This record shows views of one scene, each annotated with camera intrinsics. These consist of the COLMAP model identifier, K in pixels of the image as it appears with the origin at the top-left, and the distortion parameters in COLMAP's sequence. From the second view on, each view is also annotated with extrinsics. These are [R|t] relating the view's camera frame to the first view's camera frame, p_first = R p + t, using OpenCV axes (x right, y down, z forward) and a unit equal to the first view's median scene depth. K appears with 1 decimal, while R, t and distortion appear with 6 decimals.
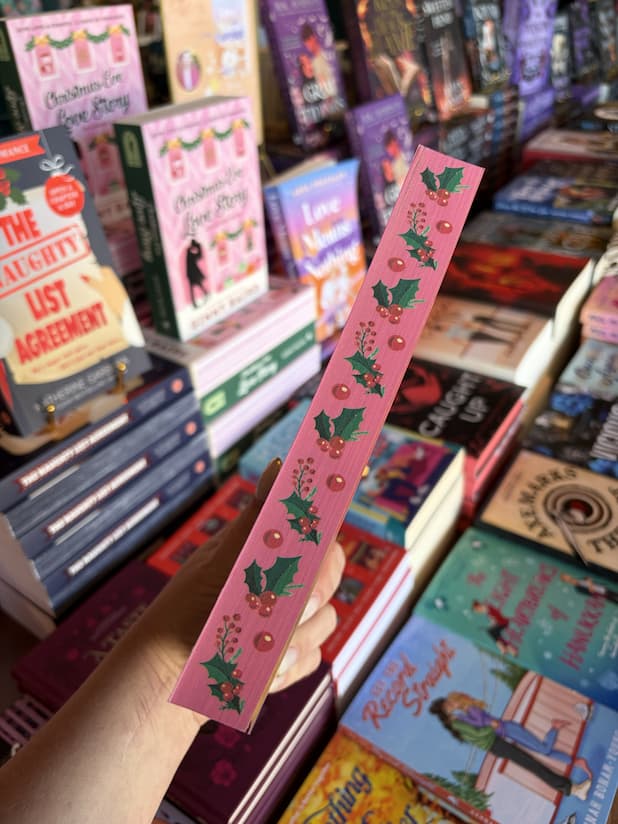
lens RADIAL K [[648.4, 0, 309.0], [0, 648.4, 412.0], [0, 0, 1]] dist [0.034217, -0.056453]
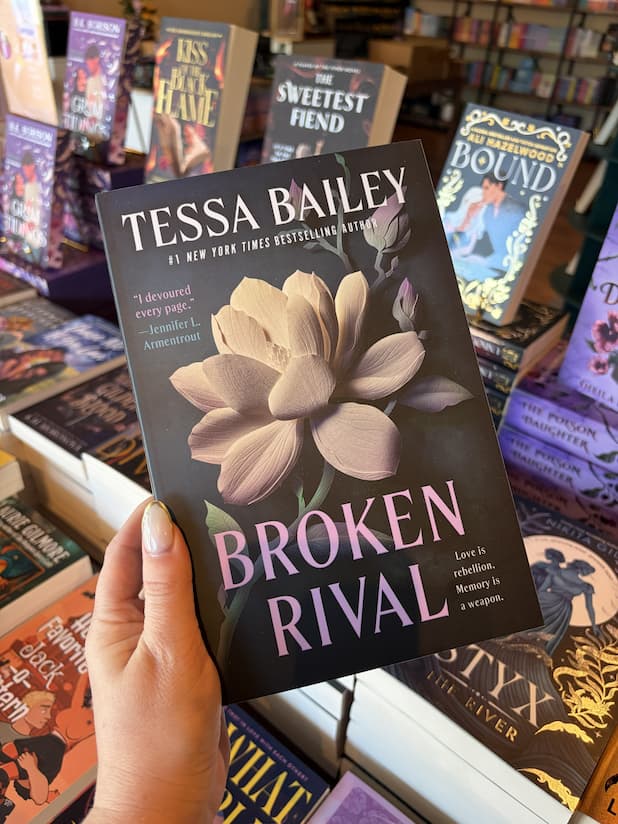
lens RADIAL K [[639.7, 0, 308.1], [0, 639.7, 412.5], [0, 0, 1]] dist [0.063633, -0.097408]
pose [[-0.081950, 0.598888, -0.796629, 1.770787], [-0.623341, 0.592883, 0.509840, -1.529748], [0.777644, 0.538353, 0.324724, 1.934011]]
